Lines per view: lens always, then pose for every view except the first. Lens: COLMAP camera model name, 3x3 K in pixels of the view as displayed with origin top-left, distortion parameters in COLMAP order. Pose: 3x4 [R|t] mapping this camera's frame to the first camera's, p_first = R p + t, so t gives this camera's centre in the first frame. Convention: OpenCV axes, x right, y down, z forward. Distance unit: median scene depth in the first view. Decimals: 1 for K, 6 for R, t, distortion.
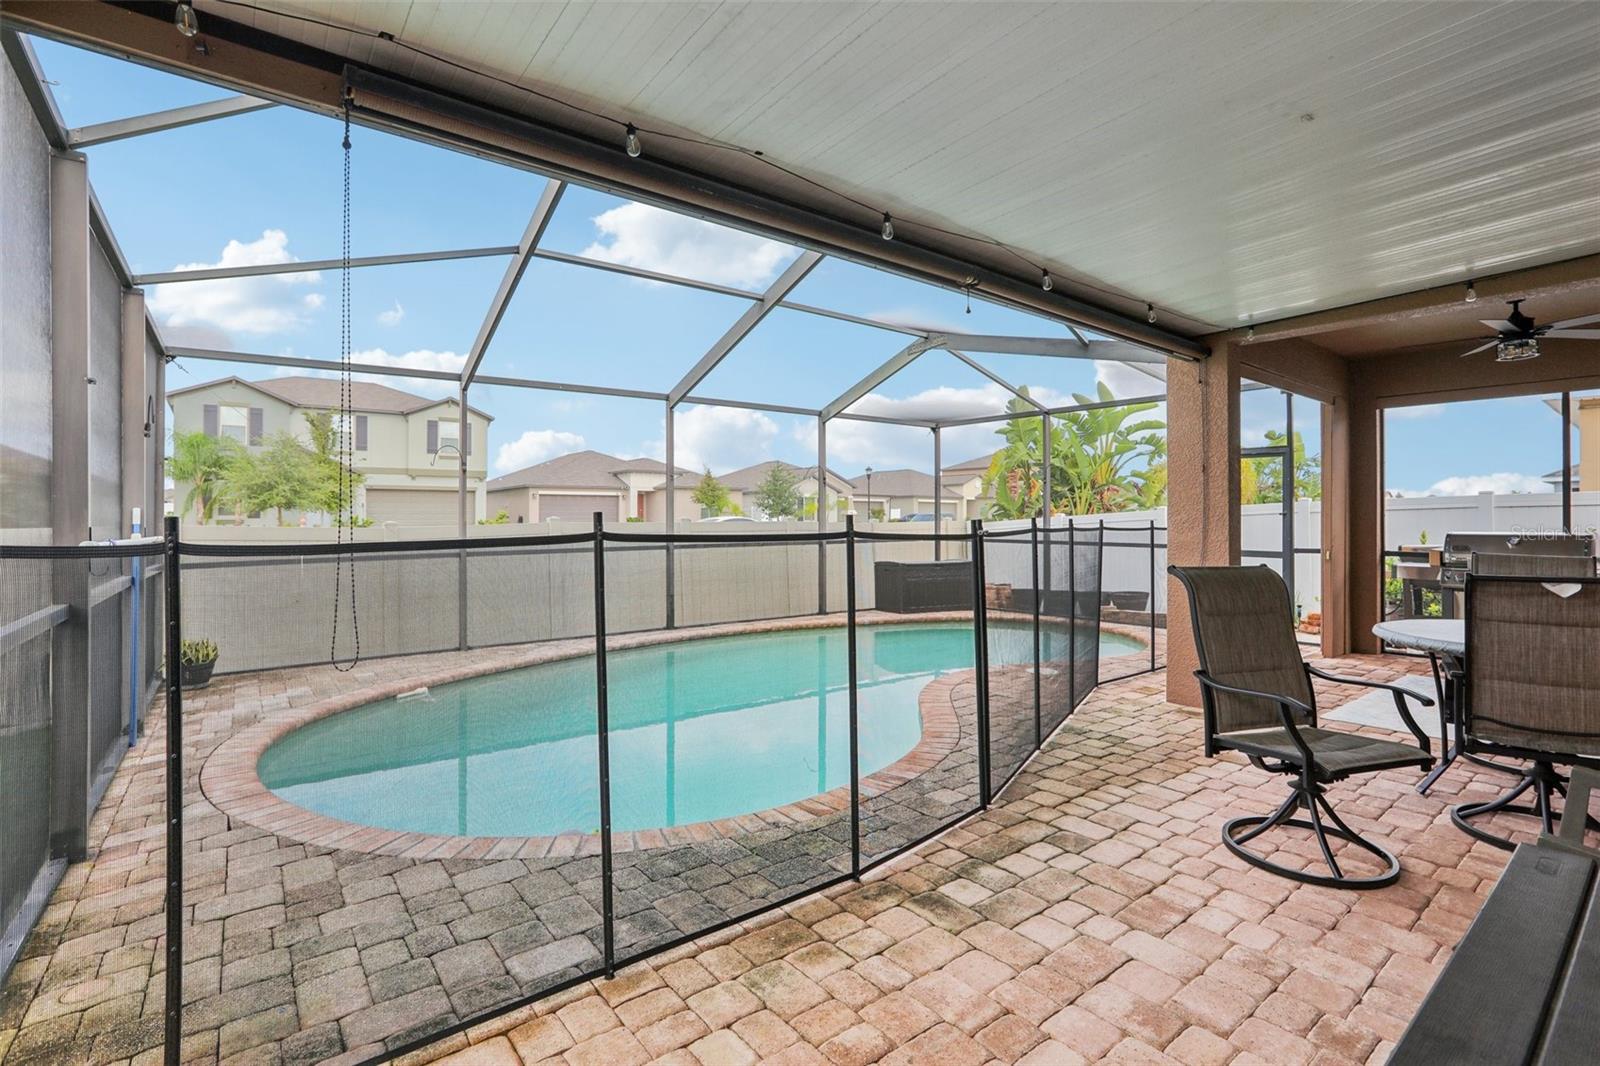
lens RADIAL K [[745.4, 0, 787.2], [0, 745.4, 527.7], [0, 0, 1]] dist [-0.040556, 0.012751]
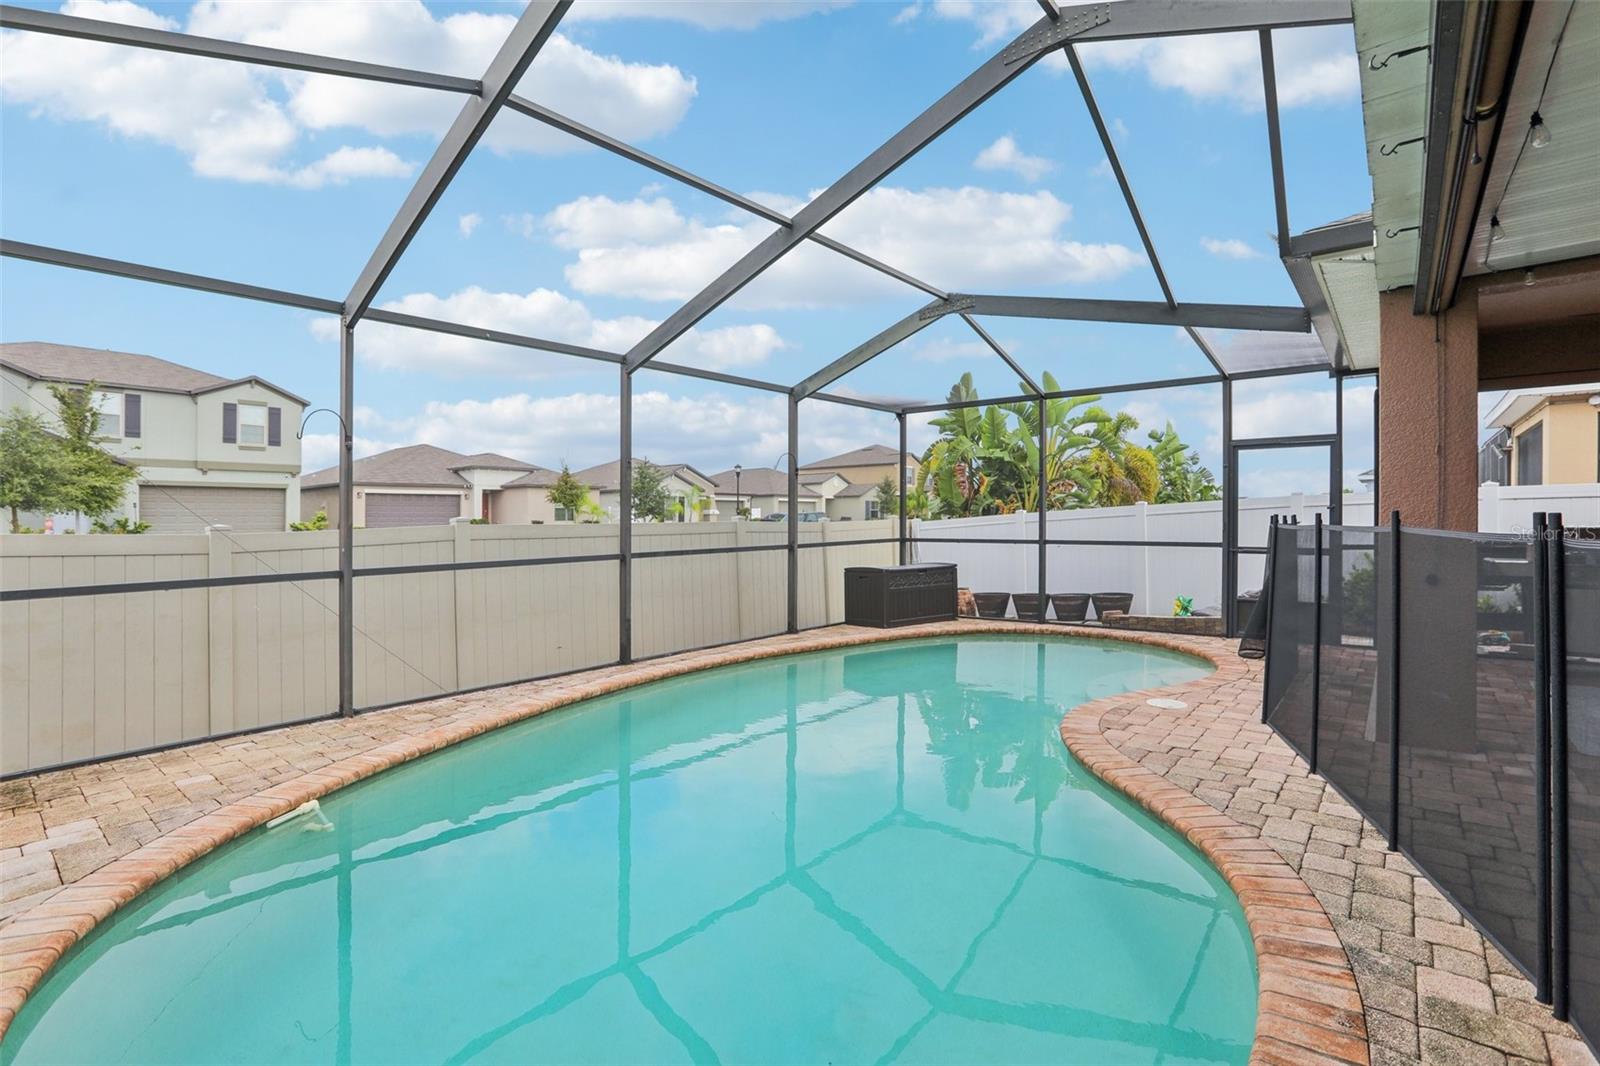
lens RADIAL K [[745.4, 0, 788.3], [0, 745.4, 522.2], [0, 0, 1]] dist [-0.040556, 0.012751]
pose [[0.975880, -0.009081, 0.218117, -0.106654], [0.010693, 0.999924, -0.006211, -0.001420], [-0.218043, 0.008393, 0.975903, 0.144783]]
